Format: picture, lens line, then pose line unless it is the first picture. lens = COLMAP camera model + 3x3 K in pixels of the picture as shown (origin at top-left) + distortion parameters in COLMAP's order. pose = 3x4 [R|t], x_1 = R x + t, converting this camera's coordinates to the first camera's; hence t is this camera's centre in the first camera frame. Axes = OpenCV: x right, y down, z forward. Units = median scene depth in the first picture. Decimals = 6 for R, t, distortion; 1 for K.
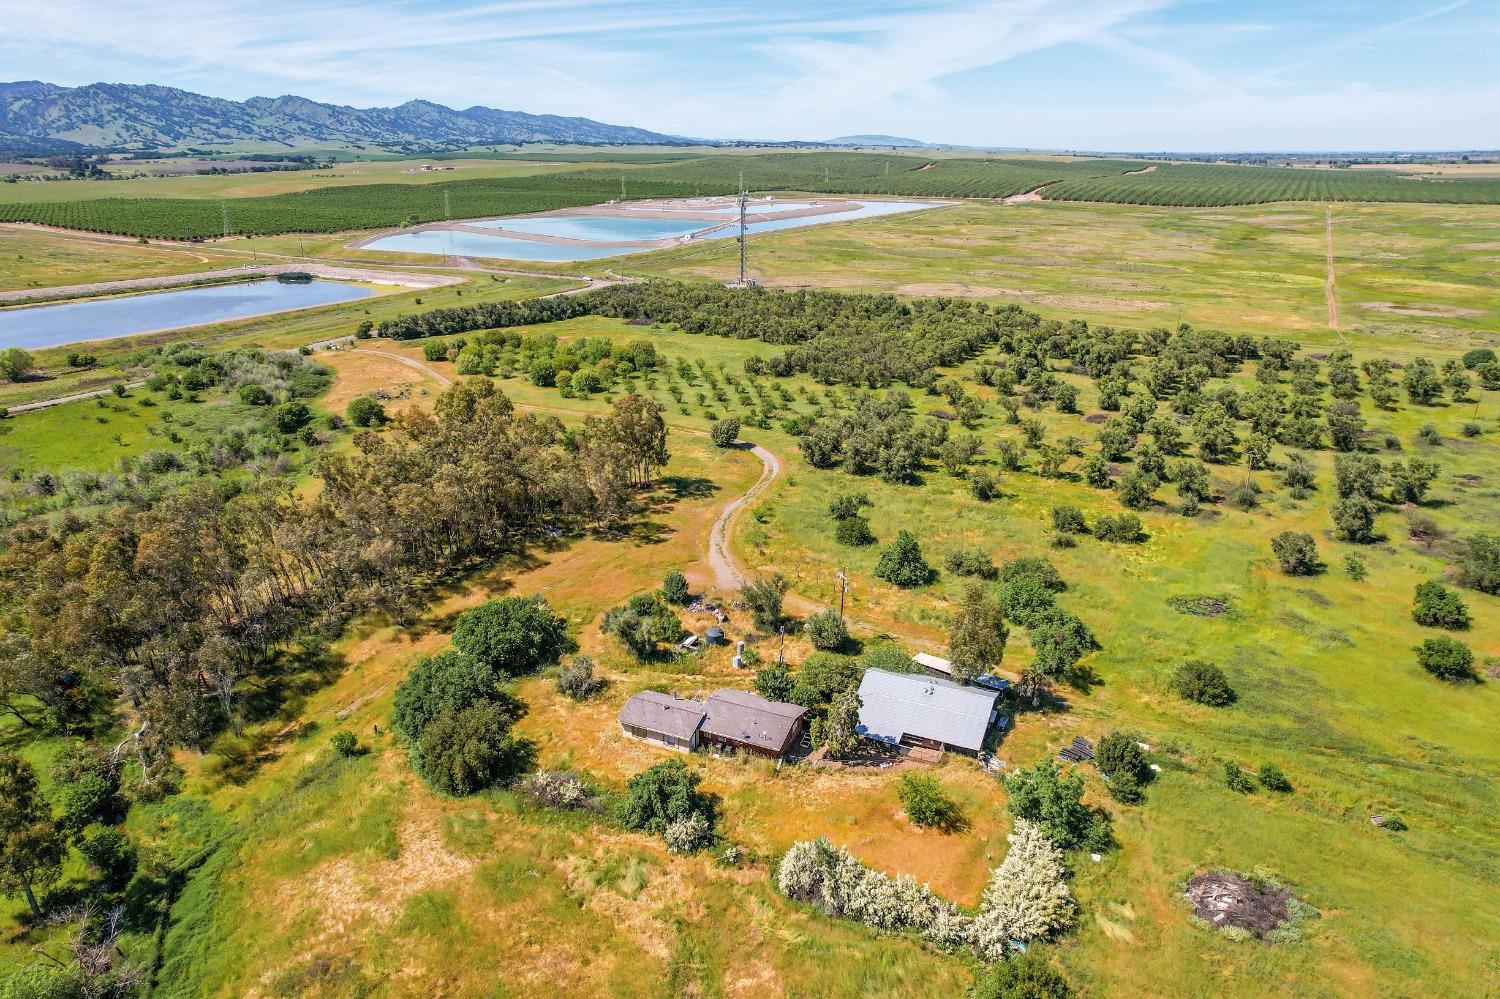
lens RADIAL K [[947.3, 0, 750.0], [0, 947.3, 499.5], [0, 0, 1]] dist [-0.054000, 0.076460]
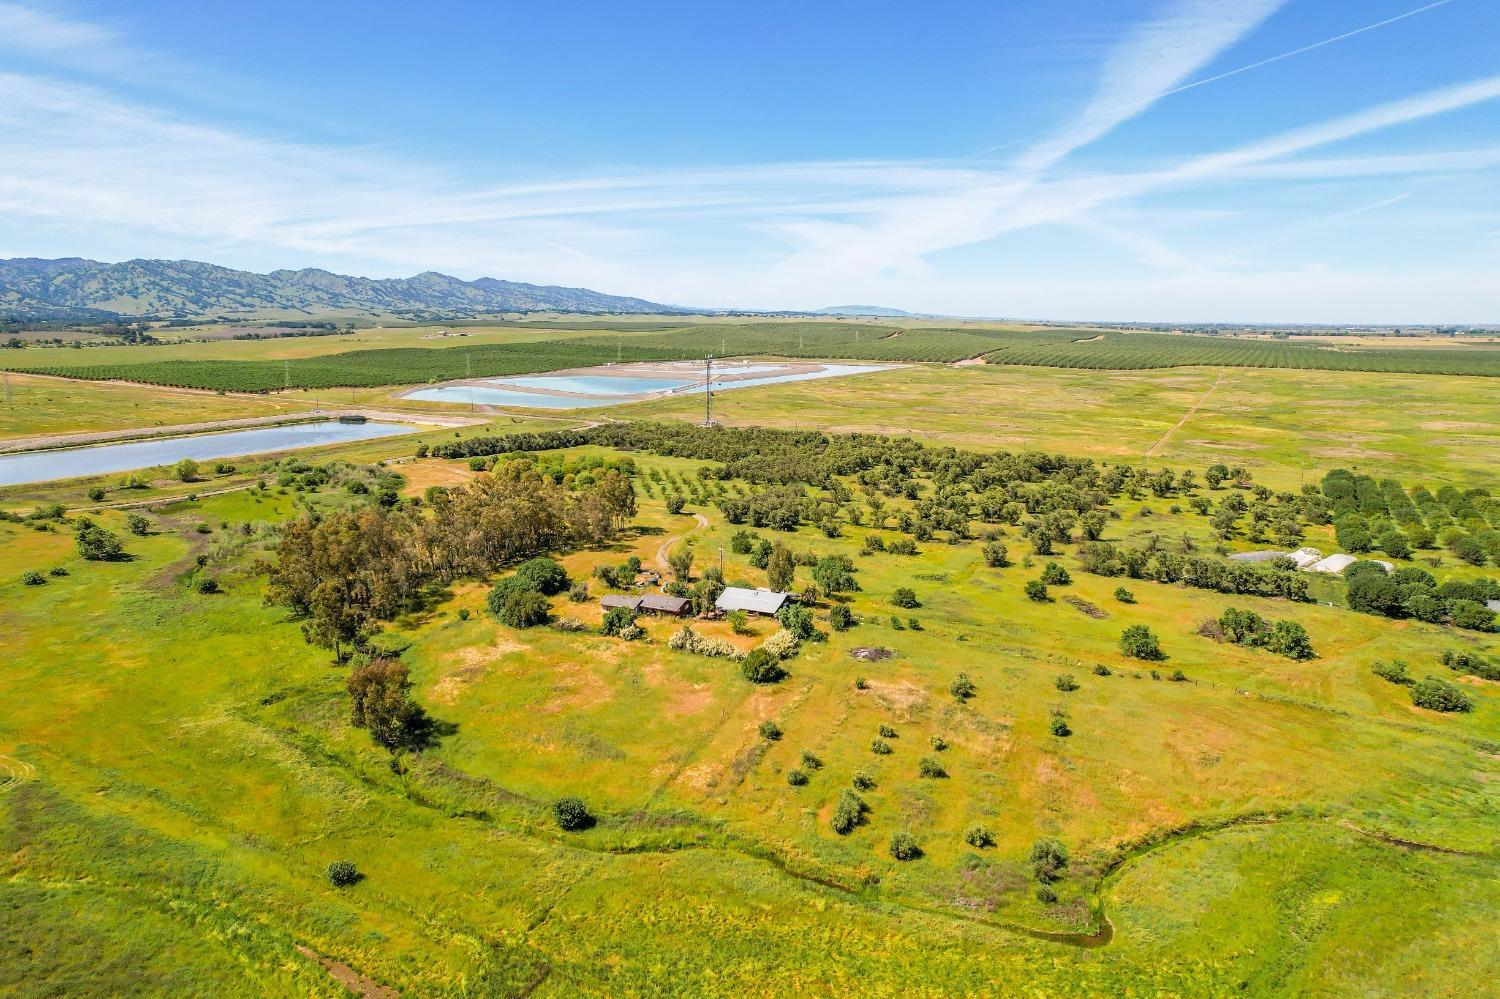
lens RADIAL K [[947.3, 0, 750.0], [0, 947.3, 499.5], [0, 0, 1]] dist [-0.054000, 0.076460]
pose [[0.999973, 0.003050, 0.006749, 0.051247], [-0.001891, 0.986220, -0.165430, 0.106247], [-0.007160, 0.165412, 0.986199, -0.315794]]
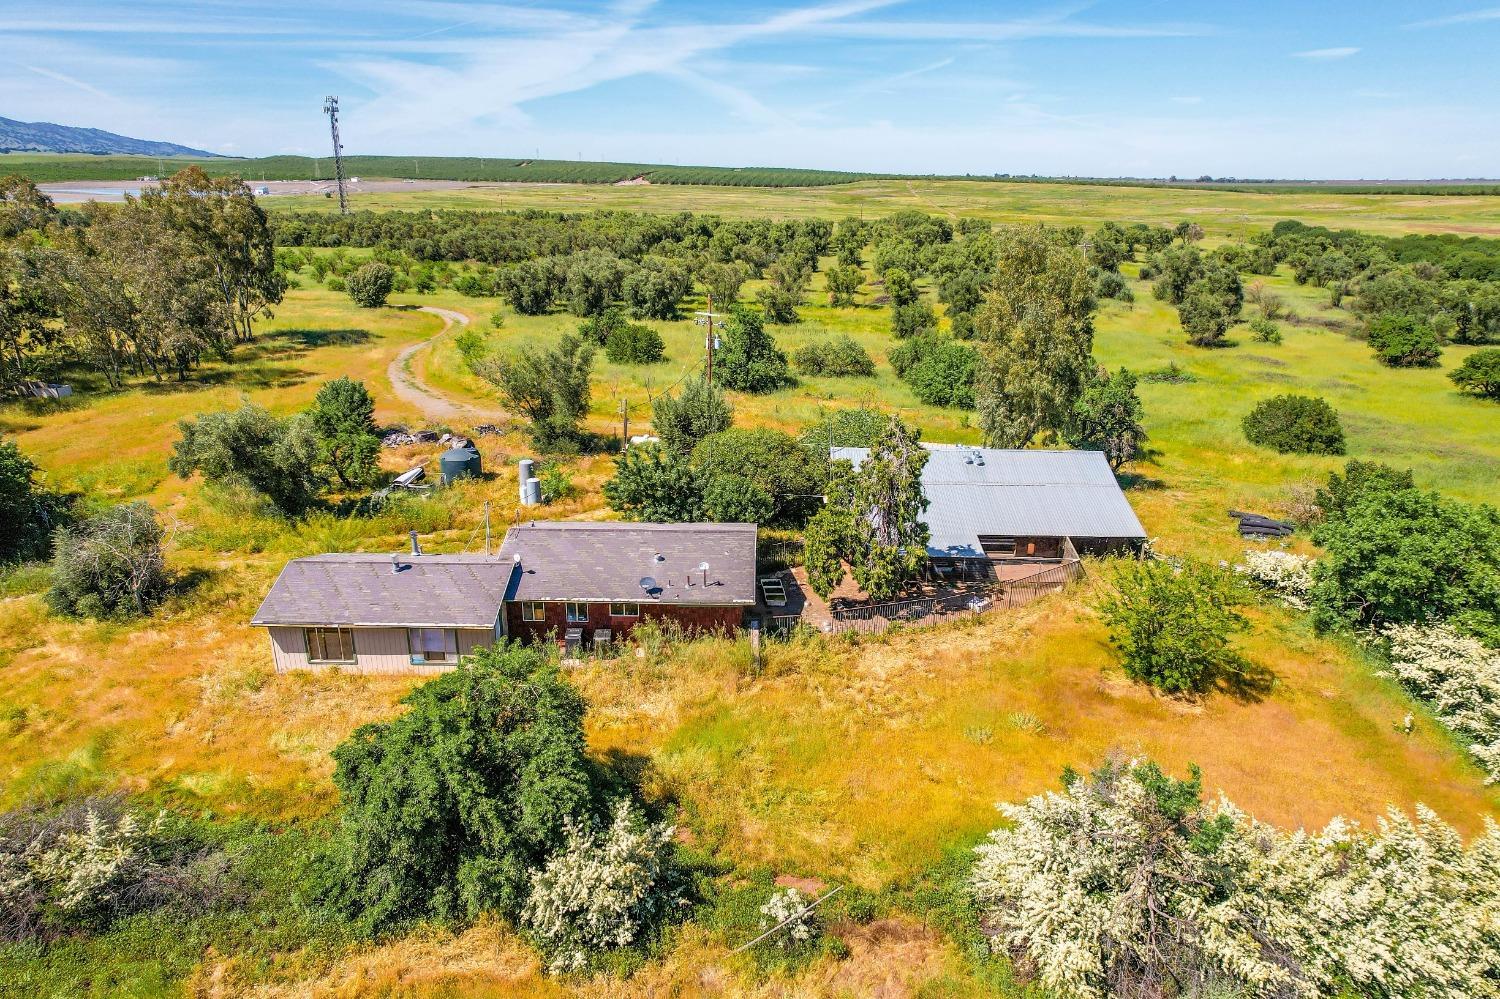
lens RADIAL K [[947.3, 0, 750.0], [0, 947.3, 499.5], [0, 0, 1]] dist [-0.054000, 0.076460]
pose [[0.917095, -0.121148, 0.379815, -0.030575], [0.130832, 0.991405, 0.000321, 0.065043], [-0.376590, 0.049398, 0.925062, 0.189573]]
